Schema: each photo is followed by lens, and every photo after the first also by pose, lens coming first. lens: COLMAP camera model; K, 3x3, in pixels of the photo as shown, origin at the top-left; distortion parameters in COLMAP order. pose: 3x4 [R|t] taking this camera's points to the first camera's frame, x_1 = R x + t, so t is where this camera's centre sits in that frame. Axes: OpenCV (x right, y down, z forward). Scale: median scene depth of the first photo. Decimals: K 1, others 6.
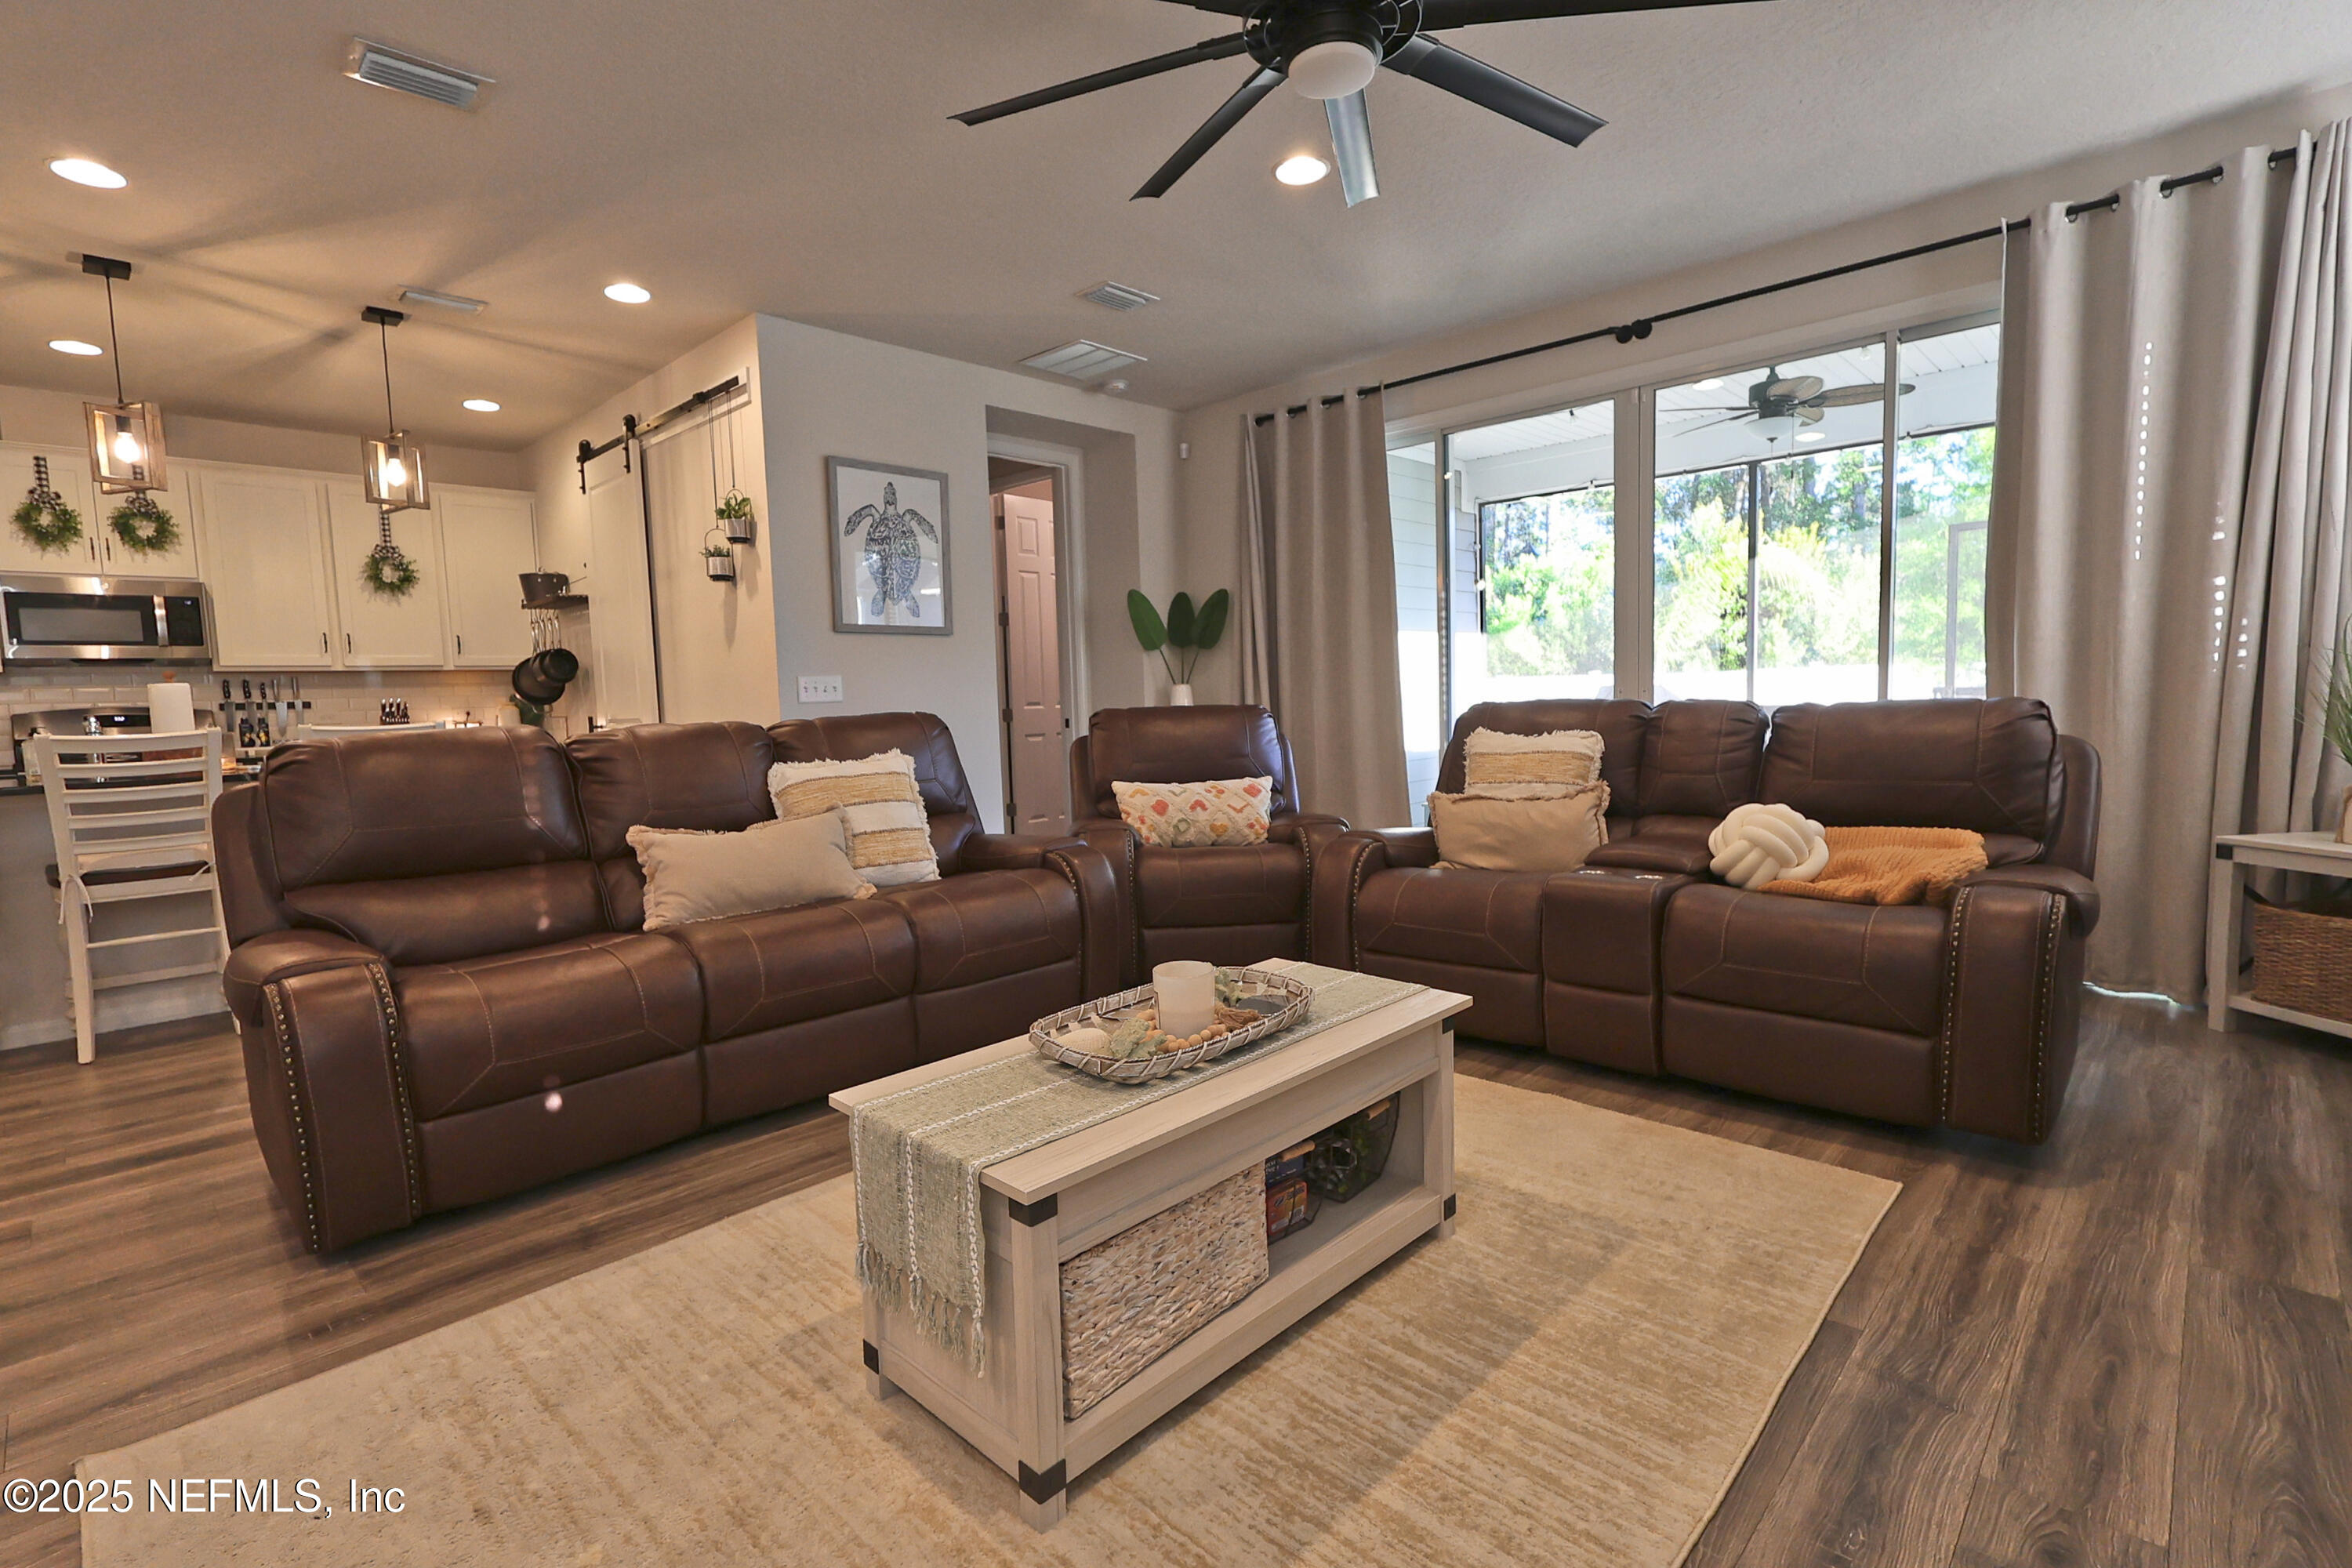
lens RADIAL K [[1082.6, 0, 1148.1], [0, 1082.6, 789.6], [0, 0, 1]] dist [-0.000784, 0.000062]
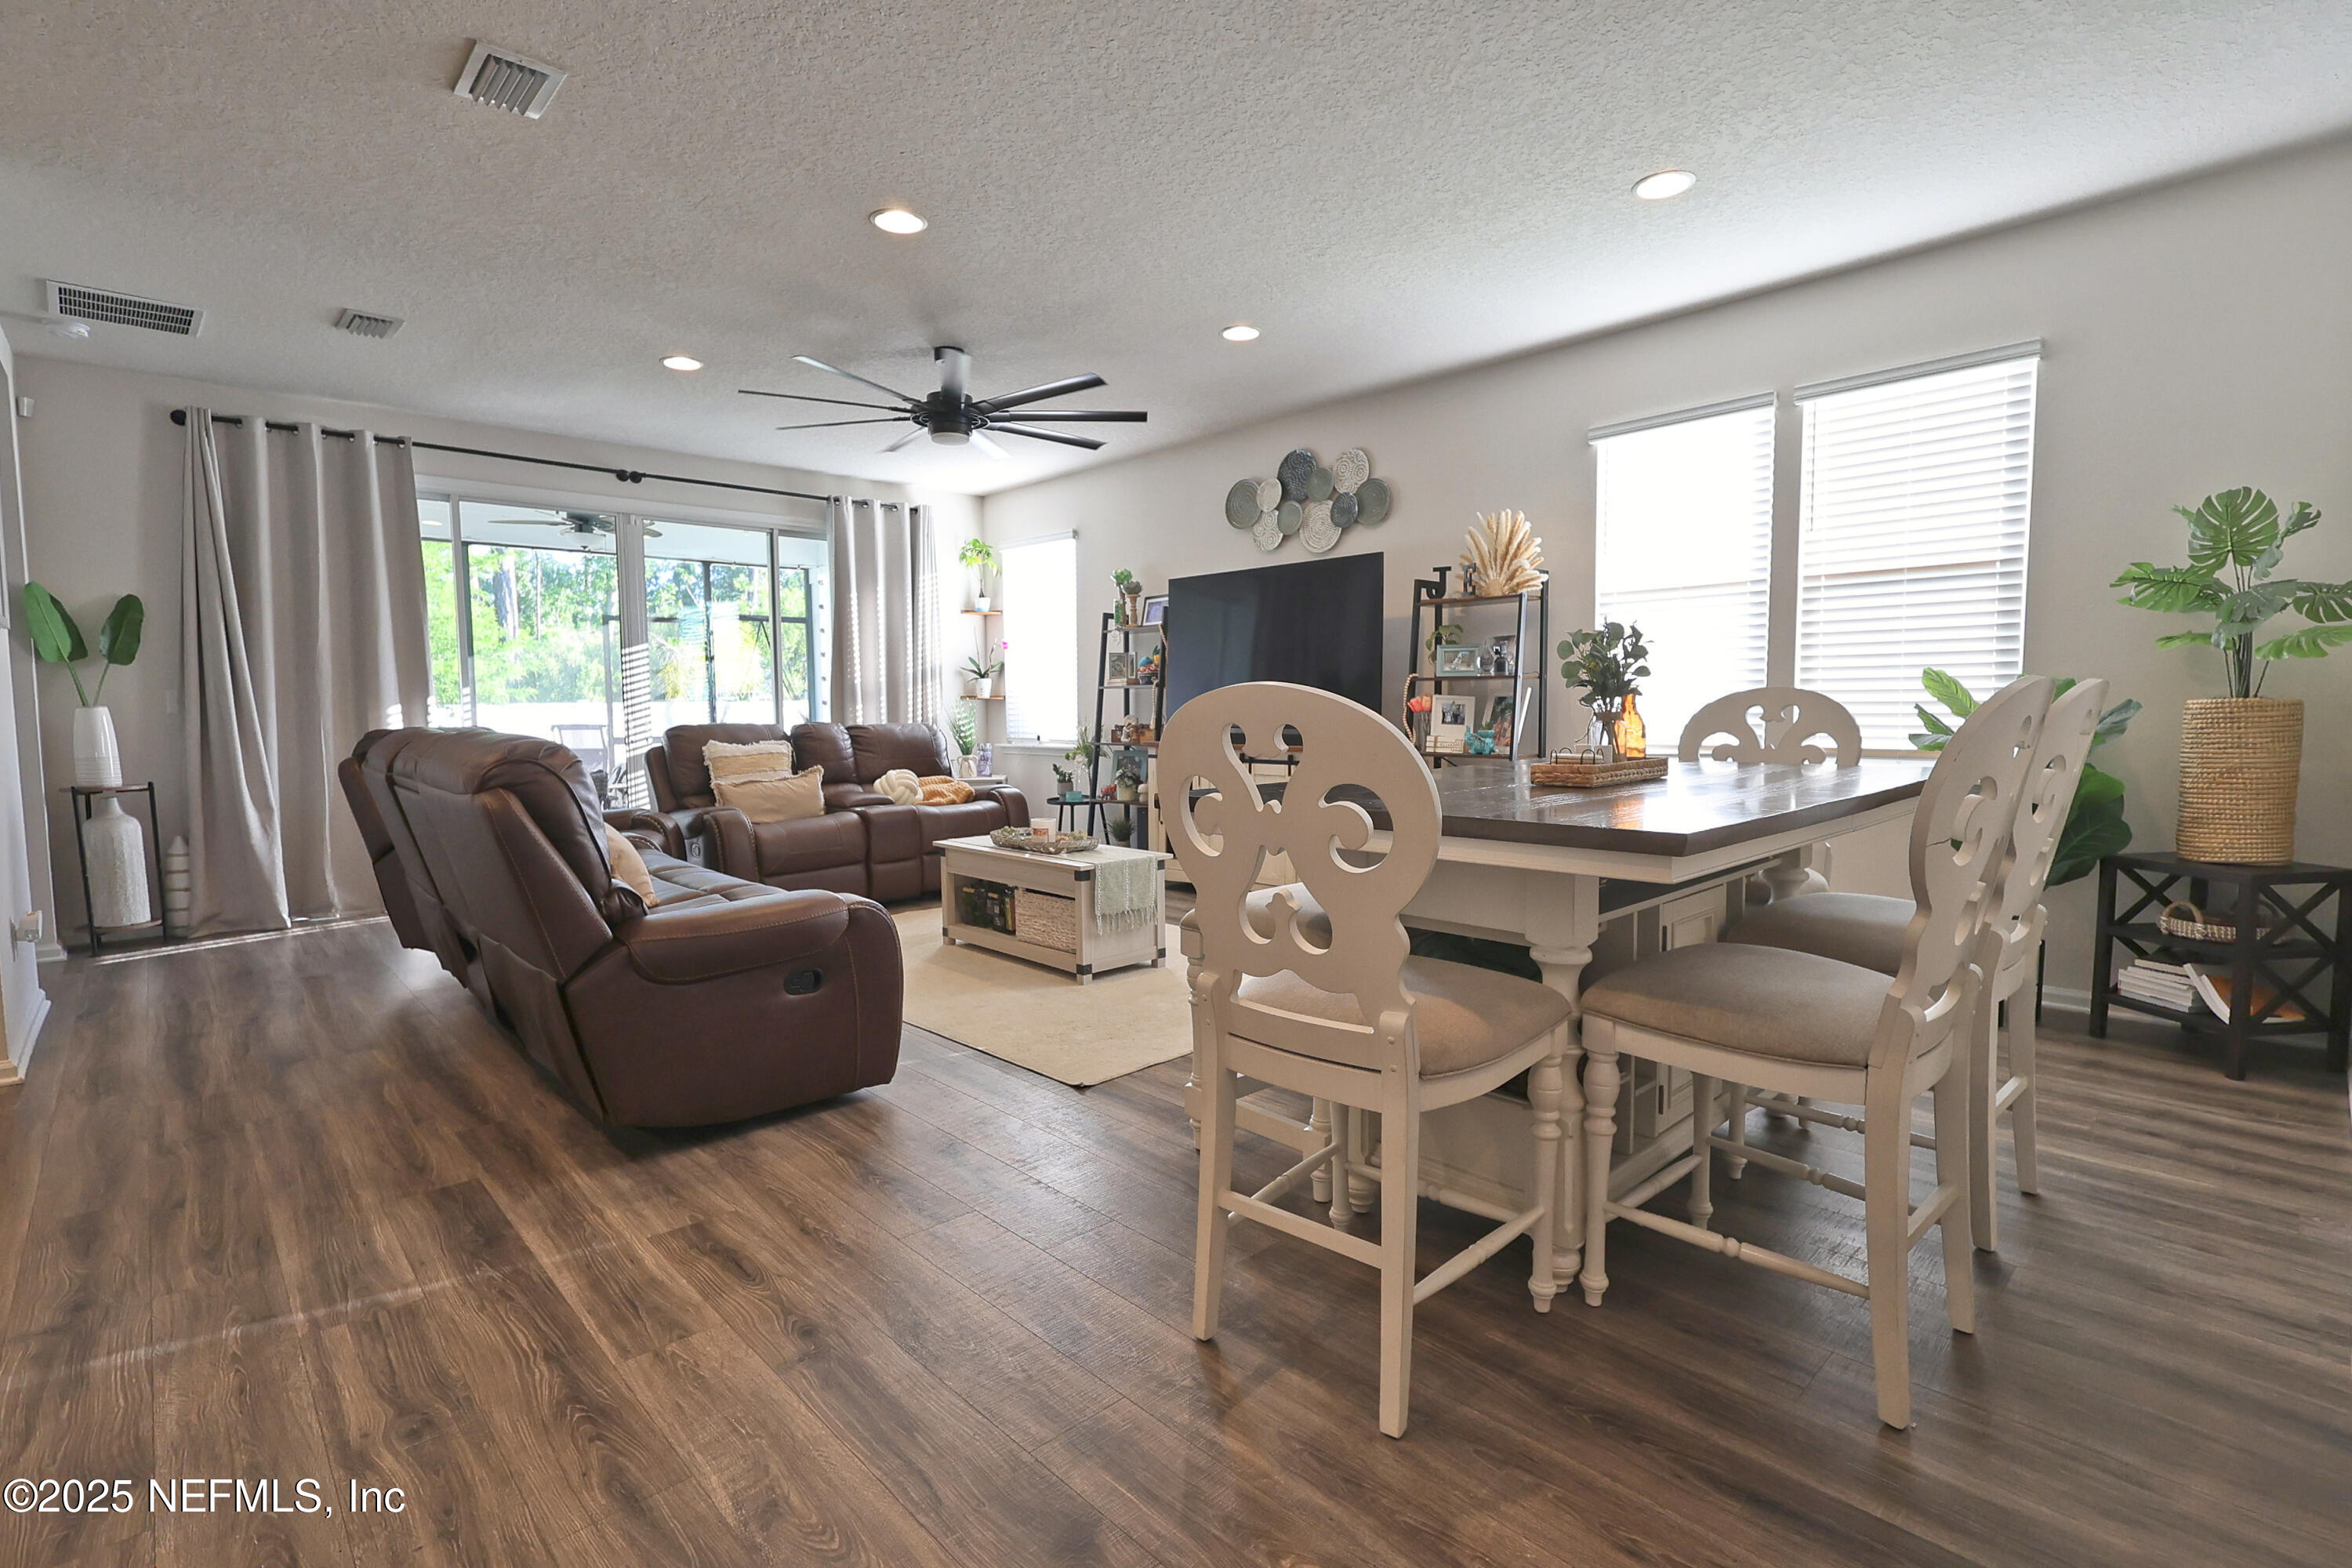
lens RADIAL K [[1090.6, 0, 1173.9], [0, 1090.6, 781.3], [0, 0, 1]] dist [0.000042, 0.001388]
pose [[0.034850, -0.041180, 0.998544, -1.155963], [0.095642, 0.994702, 0.037684, 0.004918], [-0.994806, 0.094190, 0.038604, 0.276805]]
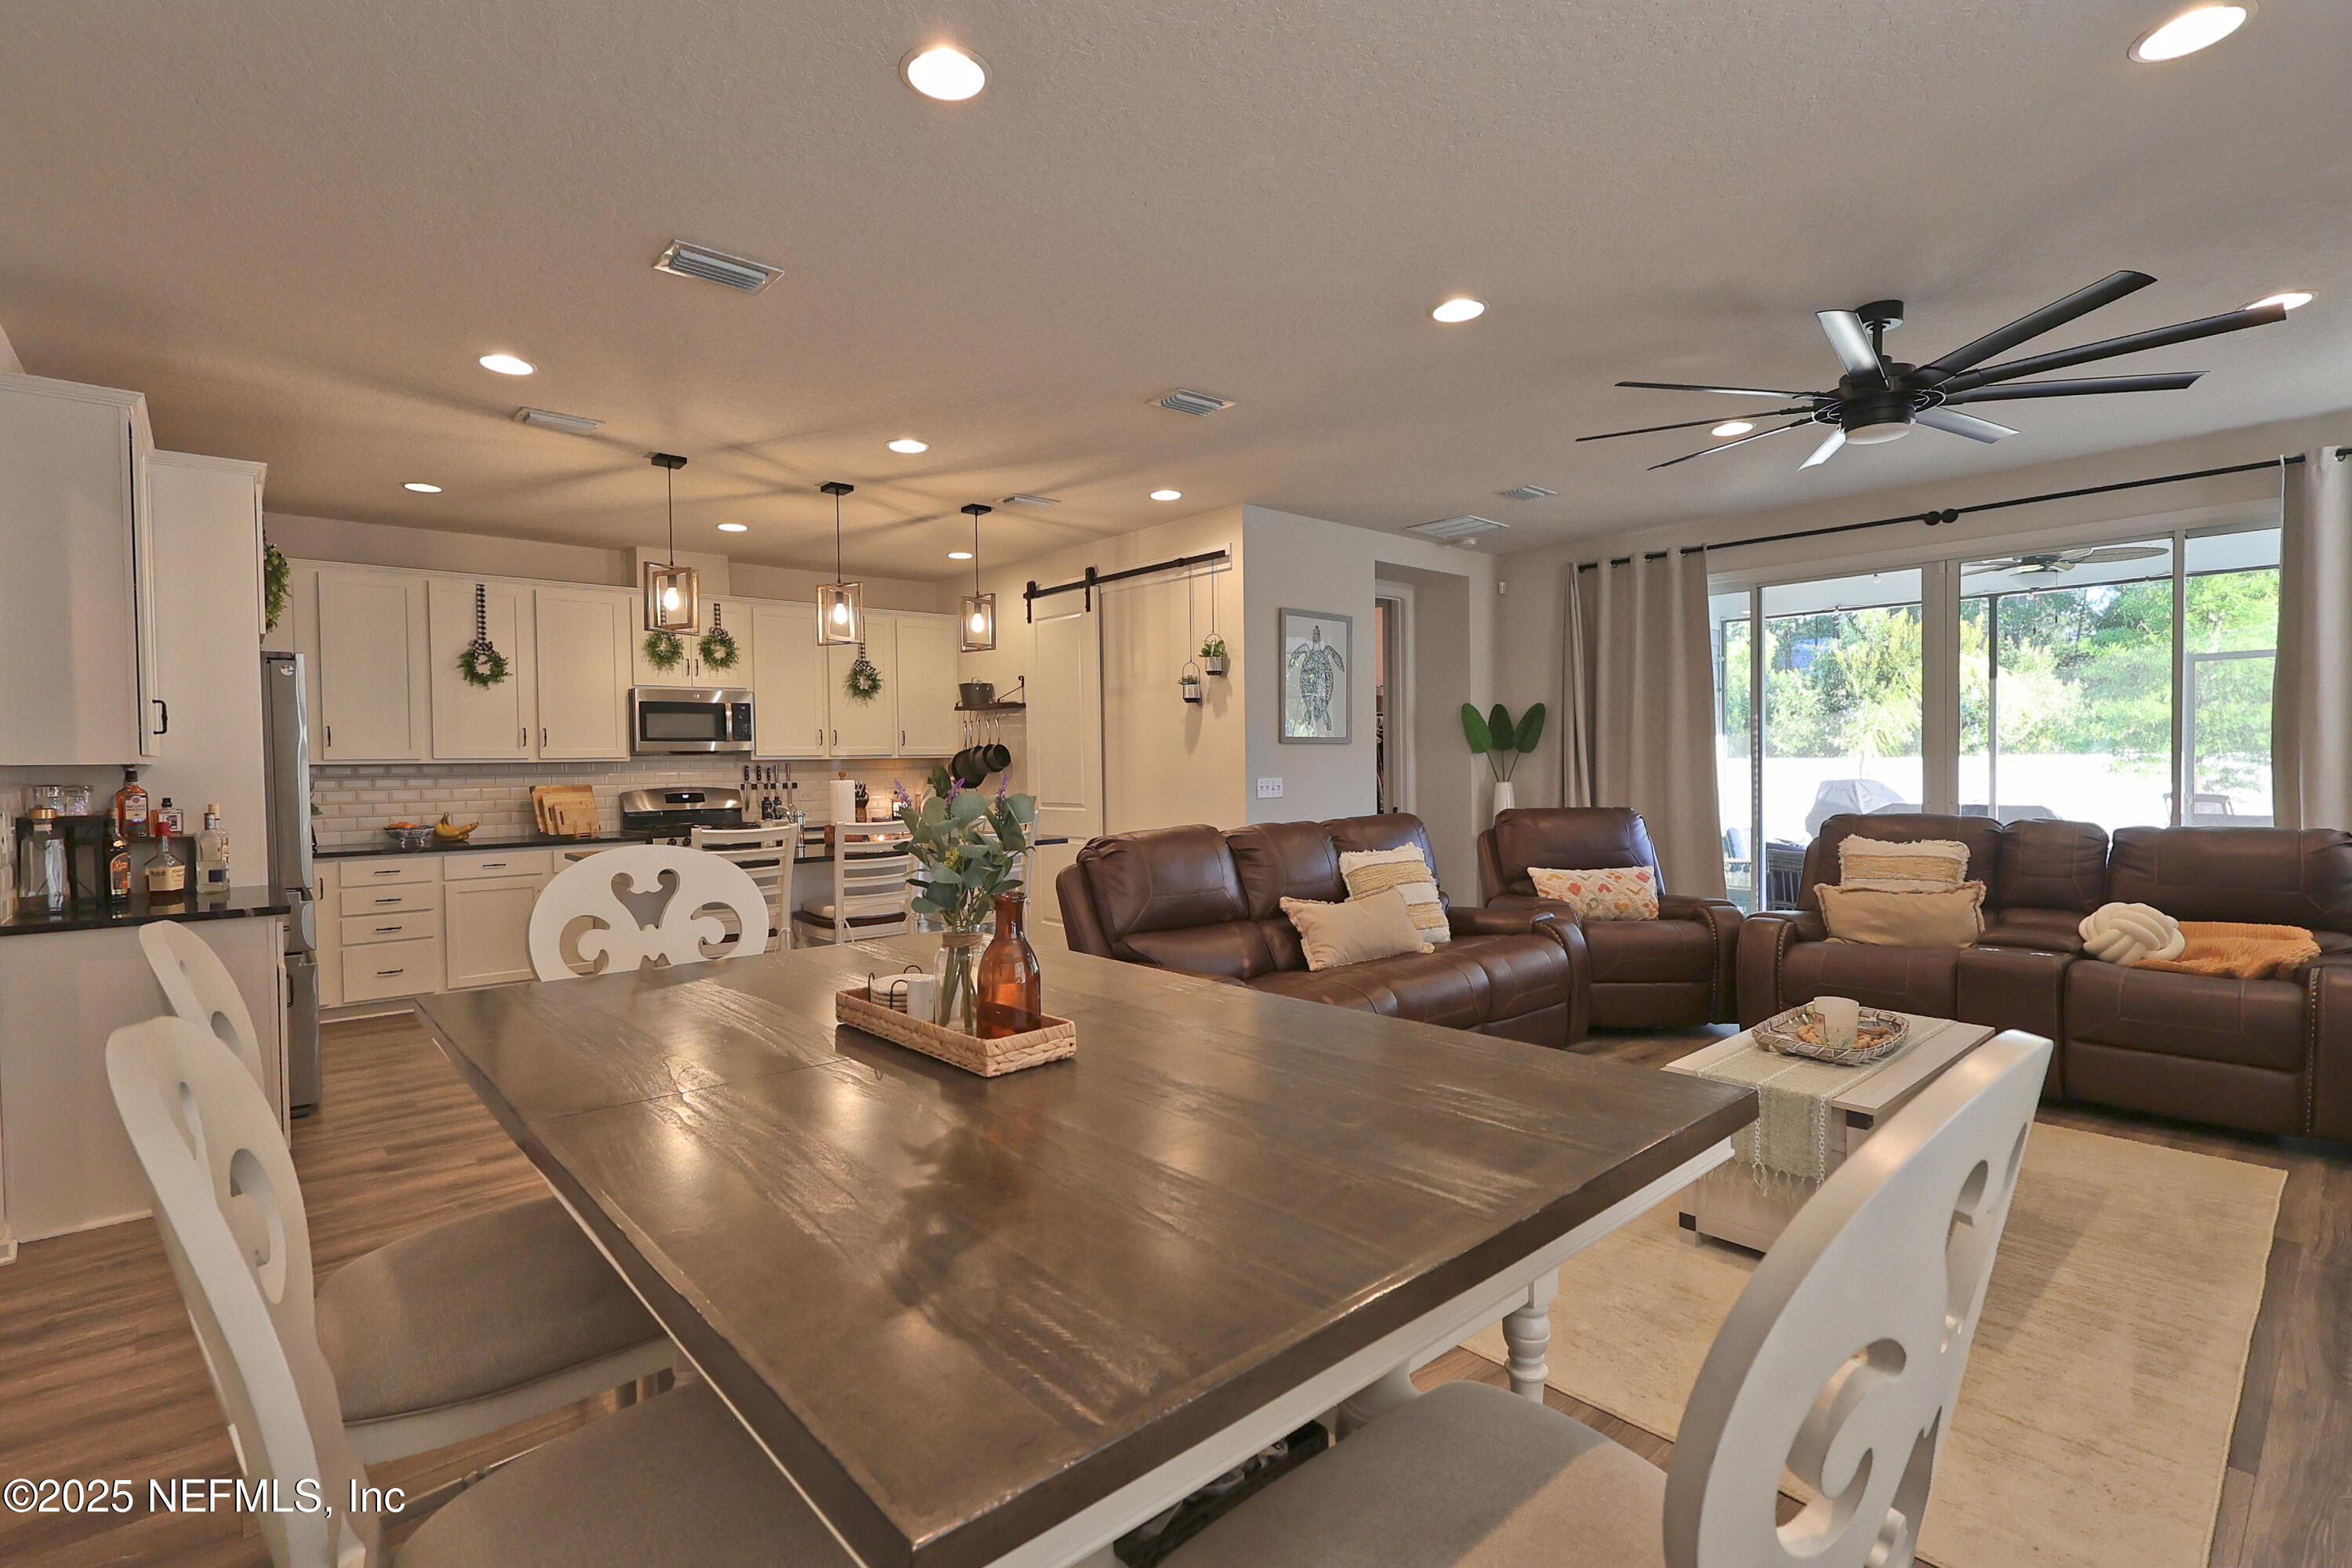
lens RADIAL K [[1082.6, 0, 1148.1], [0, 1082.6, 789.6], [0, 0, 1]] dist [-0.000784, 0.000062]
pose [[0.996735, 0.018812, -0.078518, -0.412115], [-0.023356, 0.998081, -0.057354, -0.016387], [0.077288, 0.059001, 0.995261, -0.339374]]
